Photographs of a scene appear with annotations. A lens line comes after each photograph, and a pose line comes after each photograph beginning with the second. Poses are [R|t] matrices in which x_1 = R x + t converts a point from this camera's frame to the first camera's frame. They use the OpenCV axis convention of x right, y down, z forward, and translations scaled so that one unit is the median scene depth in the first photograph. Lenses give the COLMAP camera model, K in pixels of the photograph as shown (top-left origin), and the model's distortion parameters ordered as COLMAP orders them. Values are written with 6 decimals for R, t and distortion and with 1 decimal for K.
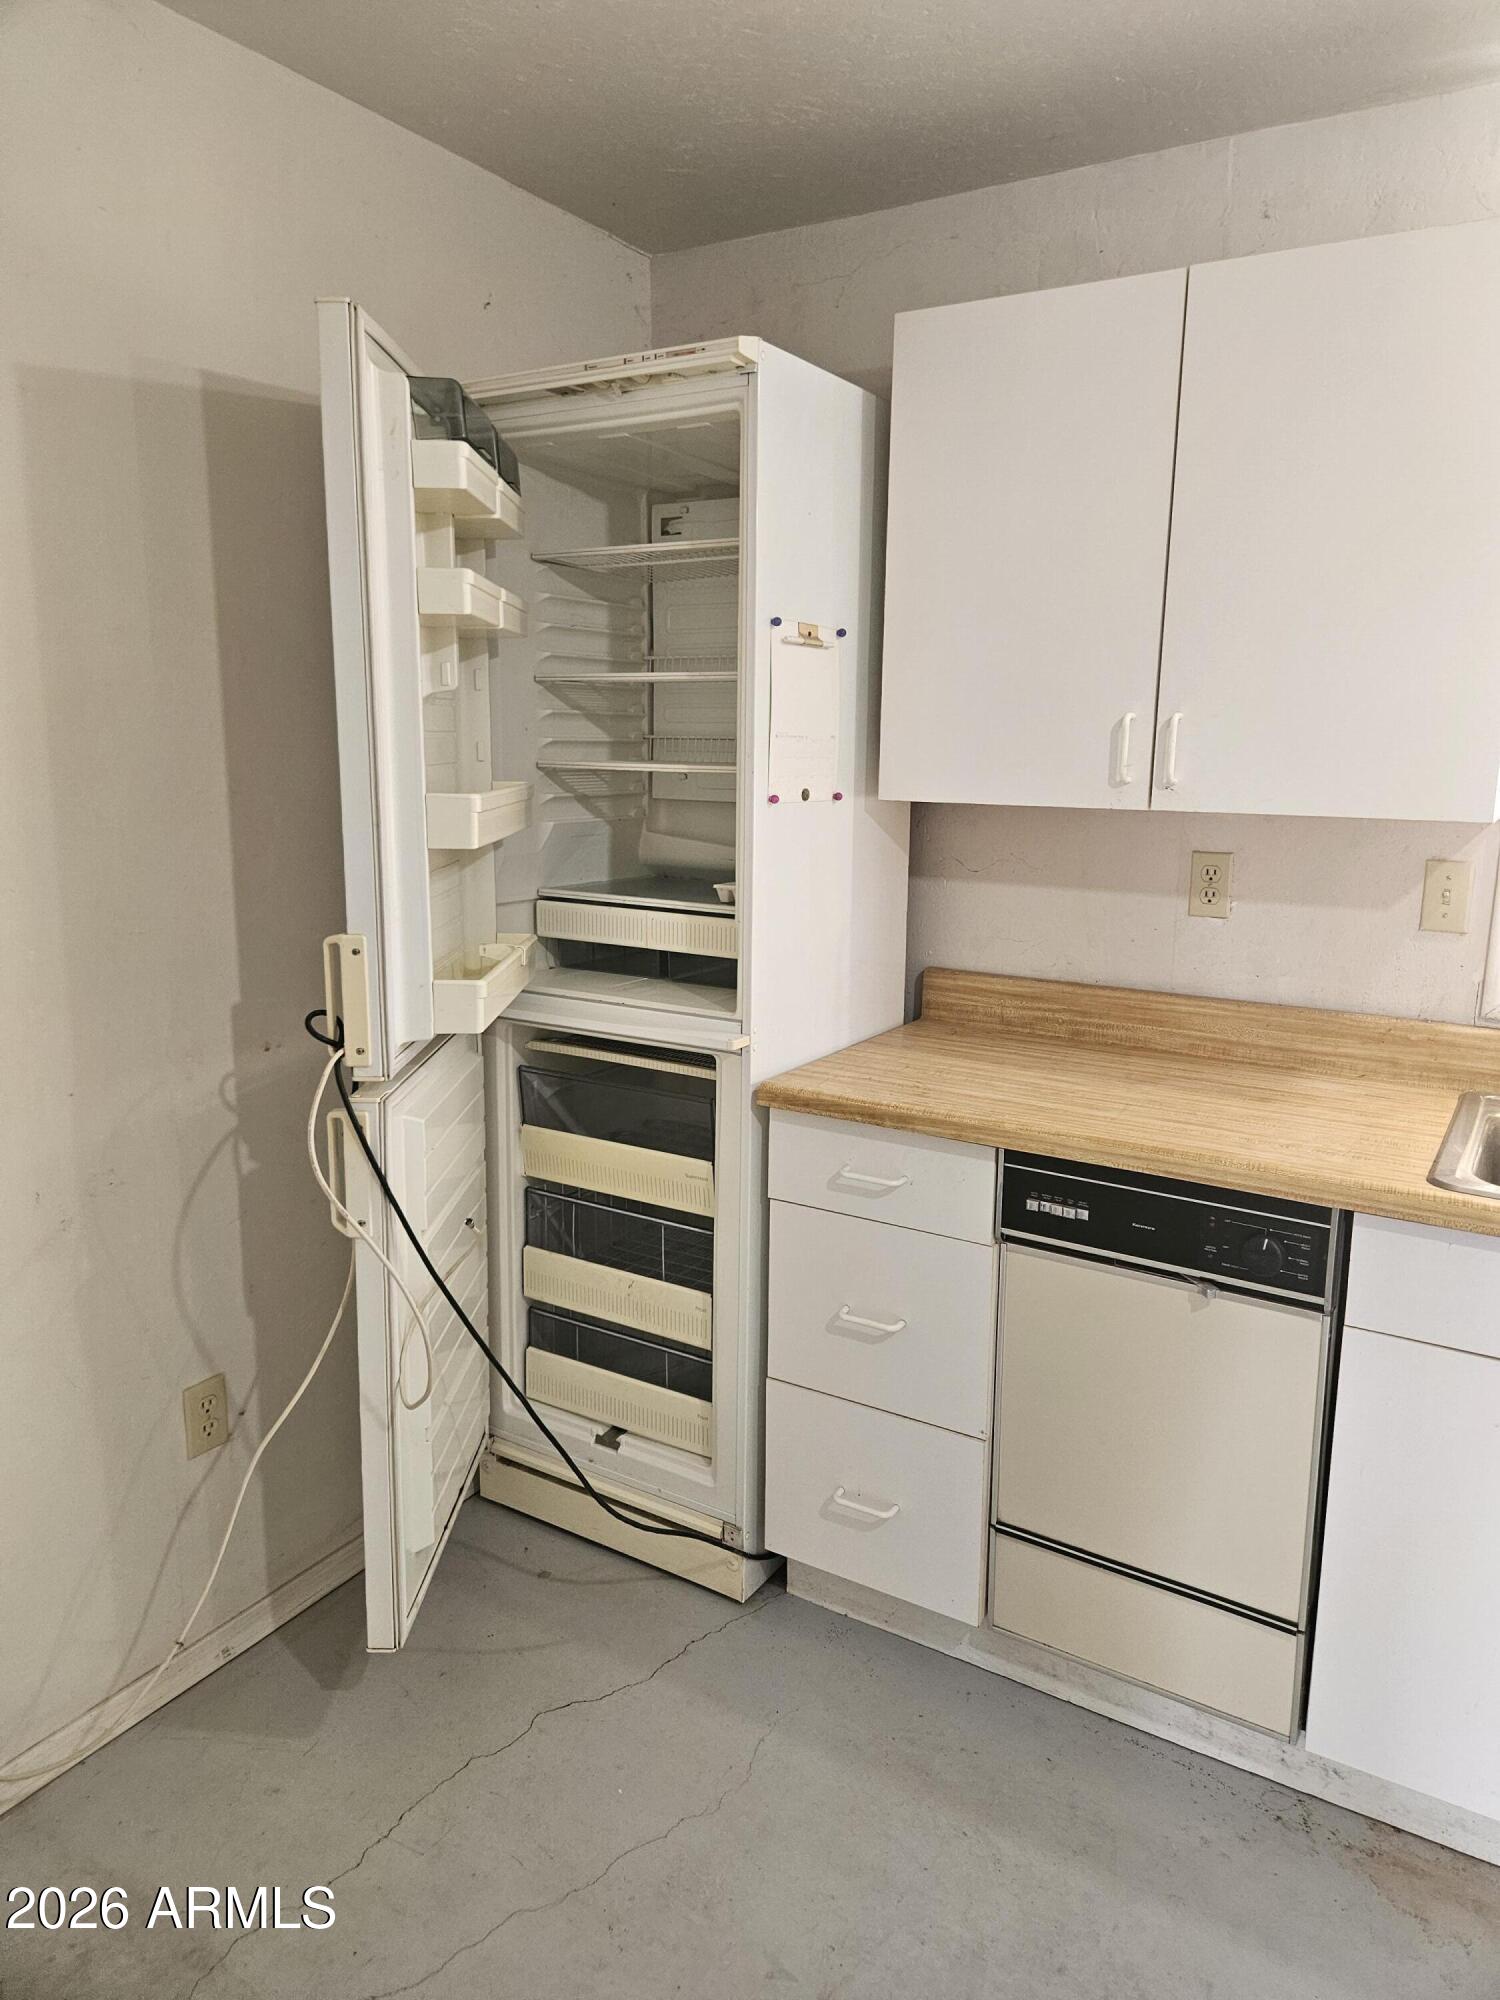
lens RADIAL K [[1349.3, 0, 750.0], [0, 1349.3, 1000.0], [0, 0, 1]] dist [0.041346, -0.000365]
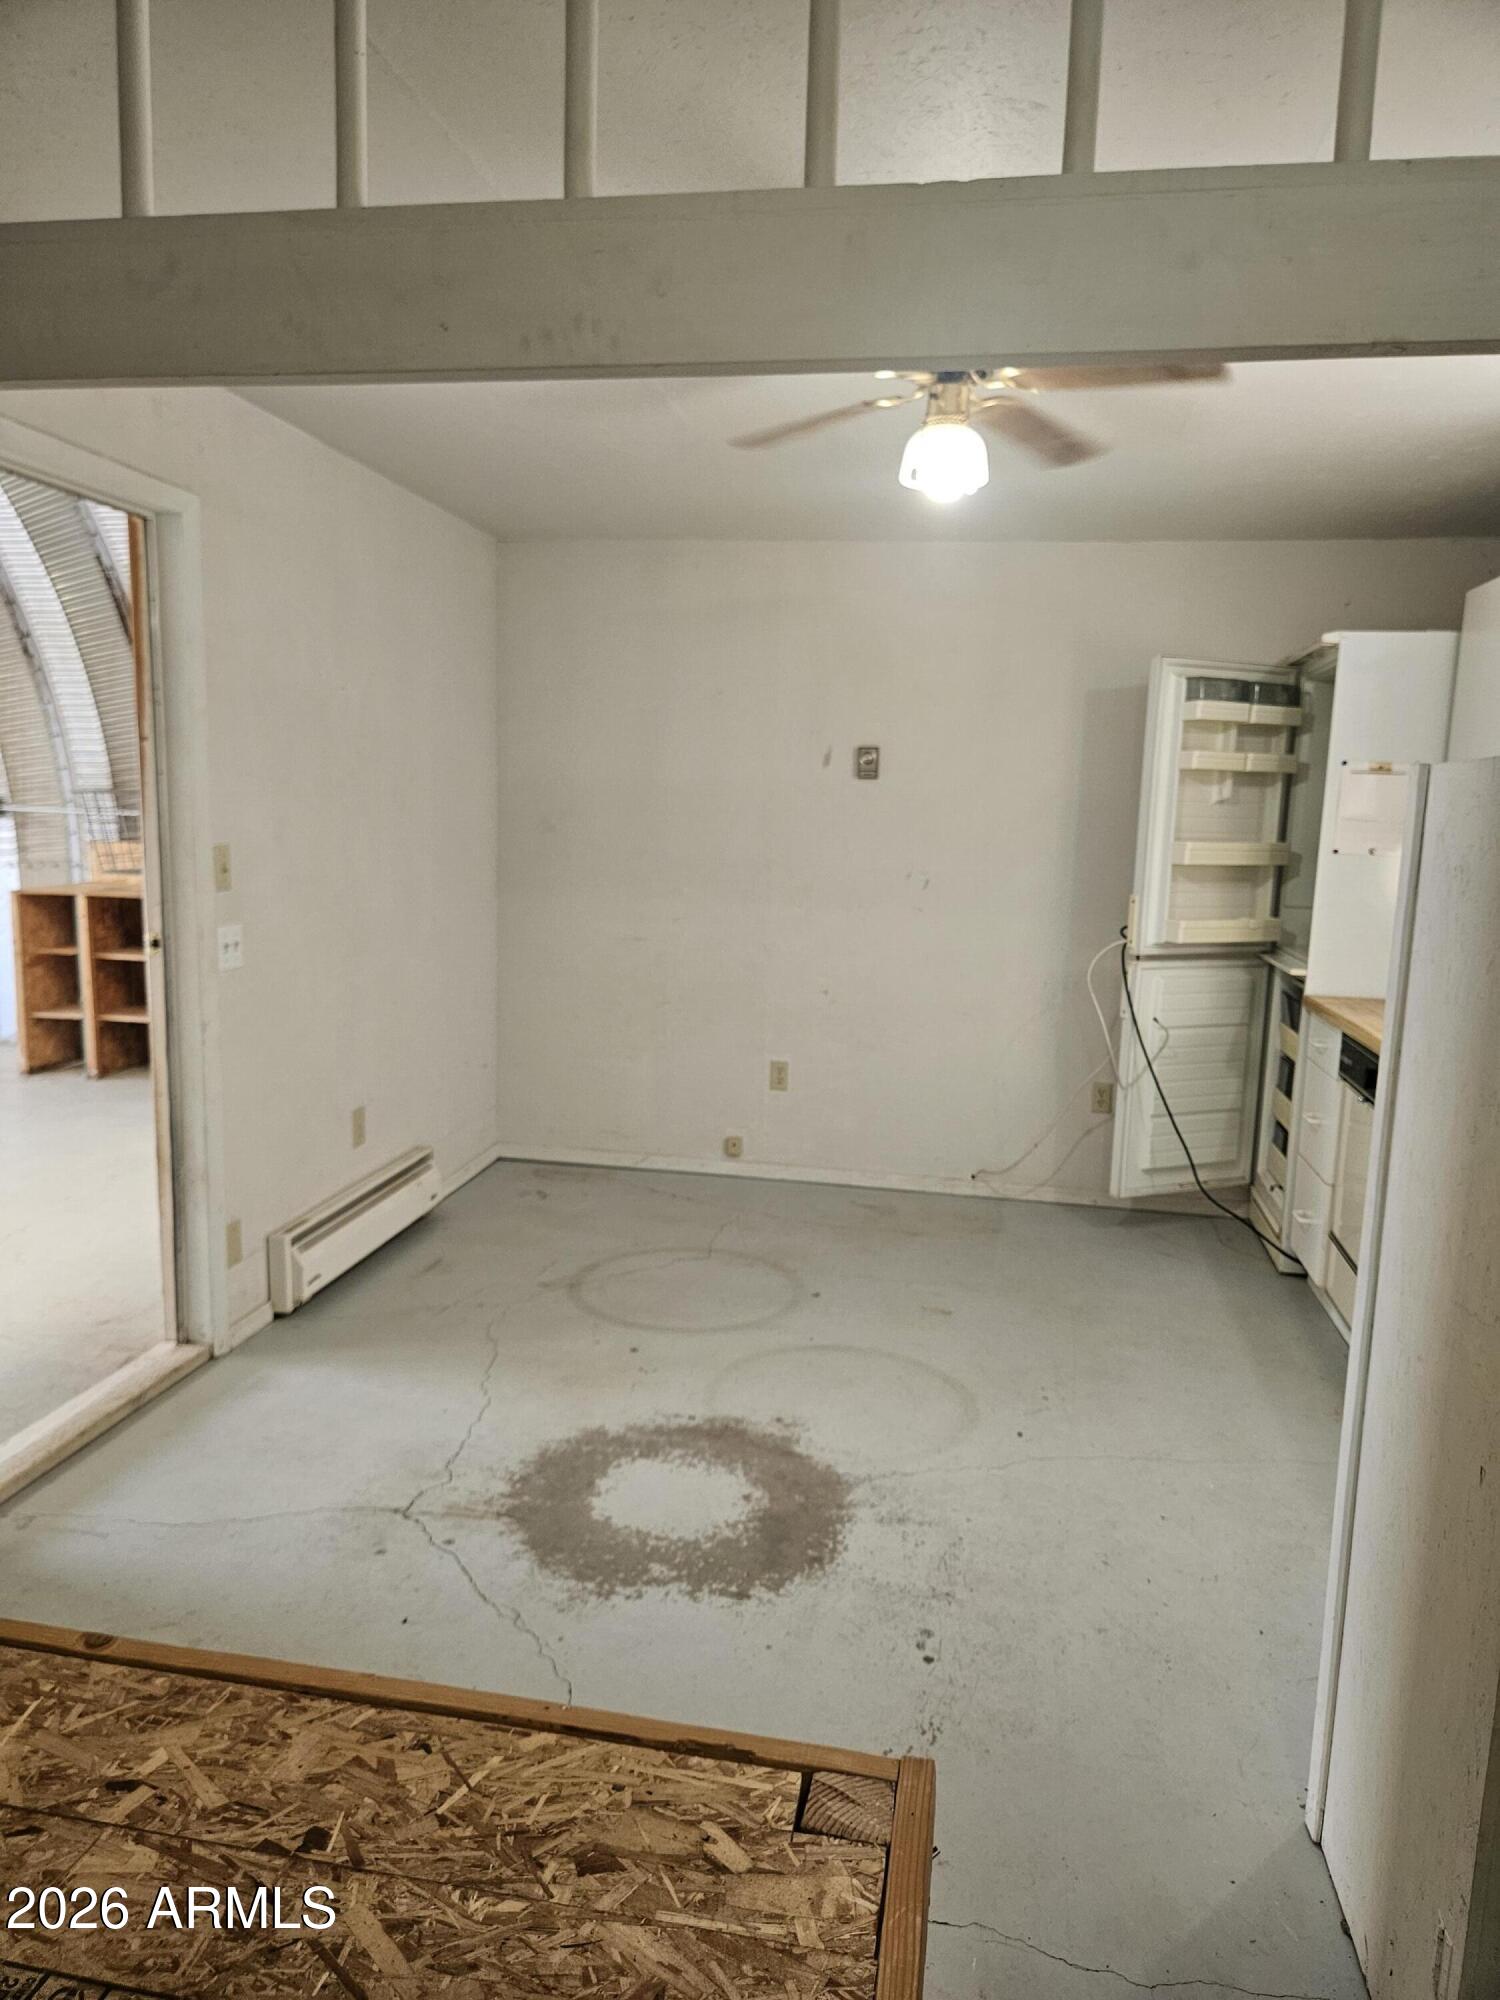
lens RADIAL K [[1349.3, 0, 750.0], [0, 1349.3, 1000.0], [0, 0, 1]] dist [0.041346, -0.000365]
pose [[0.355469, 0.133478, -0.925108, 1.672092], [-0.200485, 0.977603, 0.064017, 0.114983], [0.912933, 0.162714, 0.374268, -0.519592]]
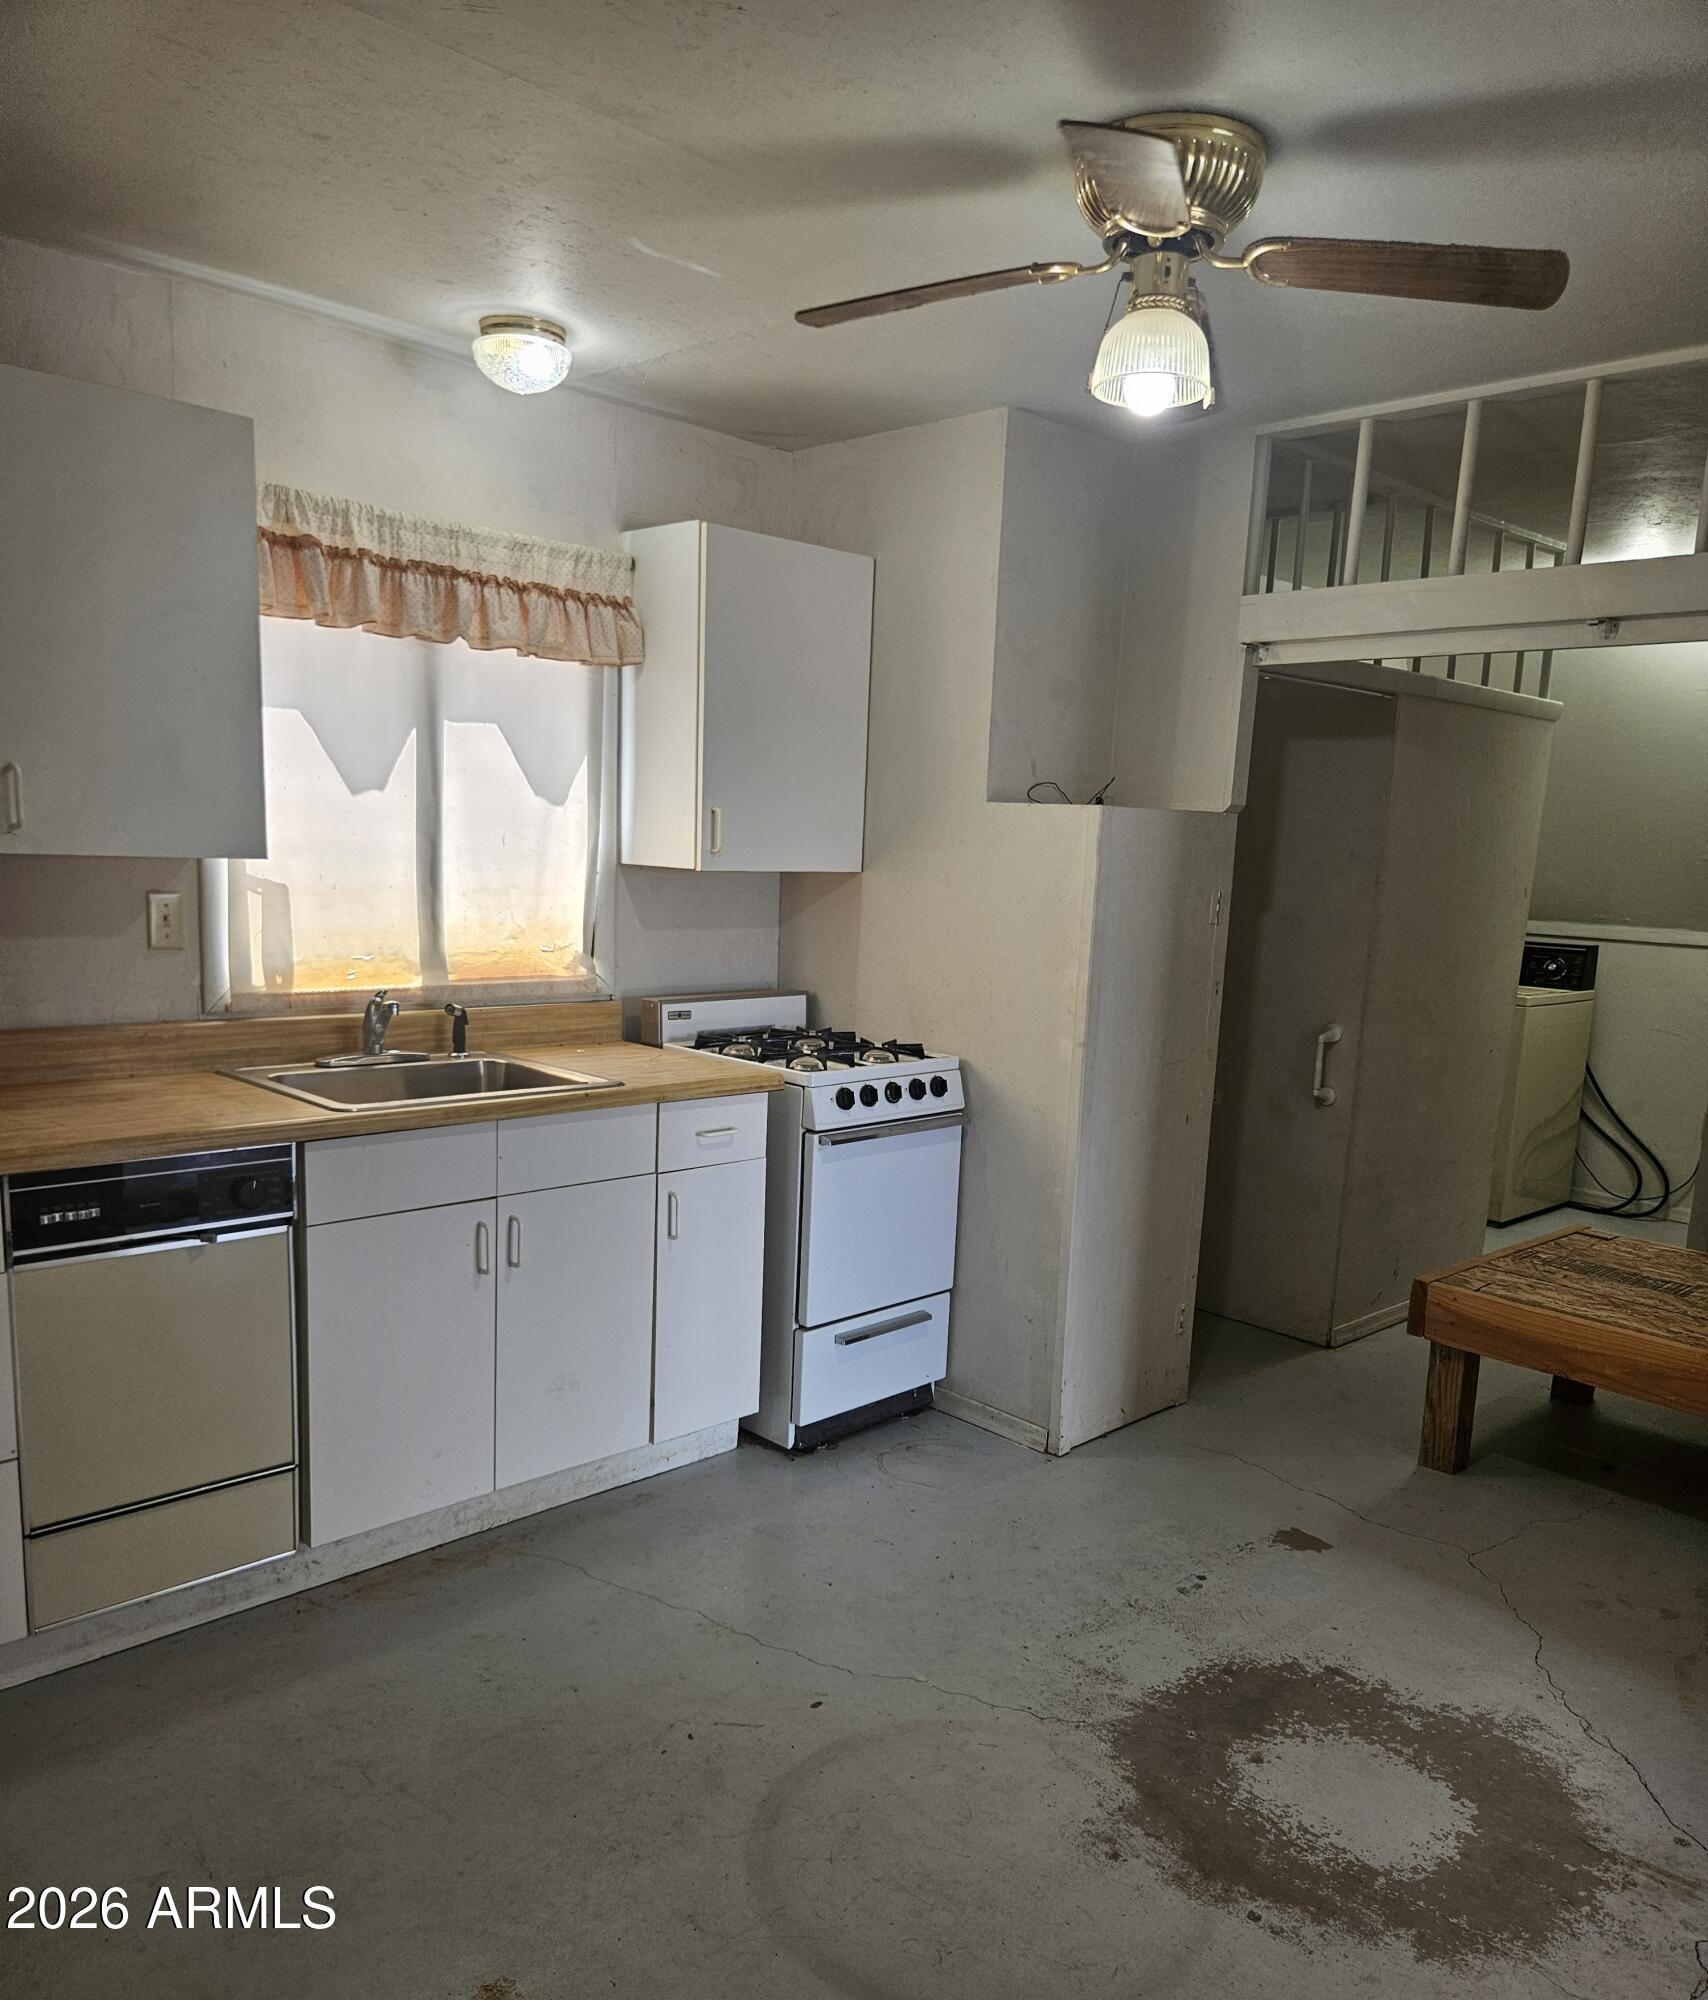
lens RADIAL K [[1505.4, 0, 855.0], [0, 1505.4, 1128.2], [0, 0, 1]] dist [0.053645, -0.054672]
pose [[0.257217, -0.190566, 0.947377, -0.743238], [0.145610, 0.976813, 0.156953, -0.018041], [-0.955320, 0.097577, 0.279001, 0.018556]]
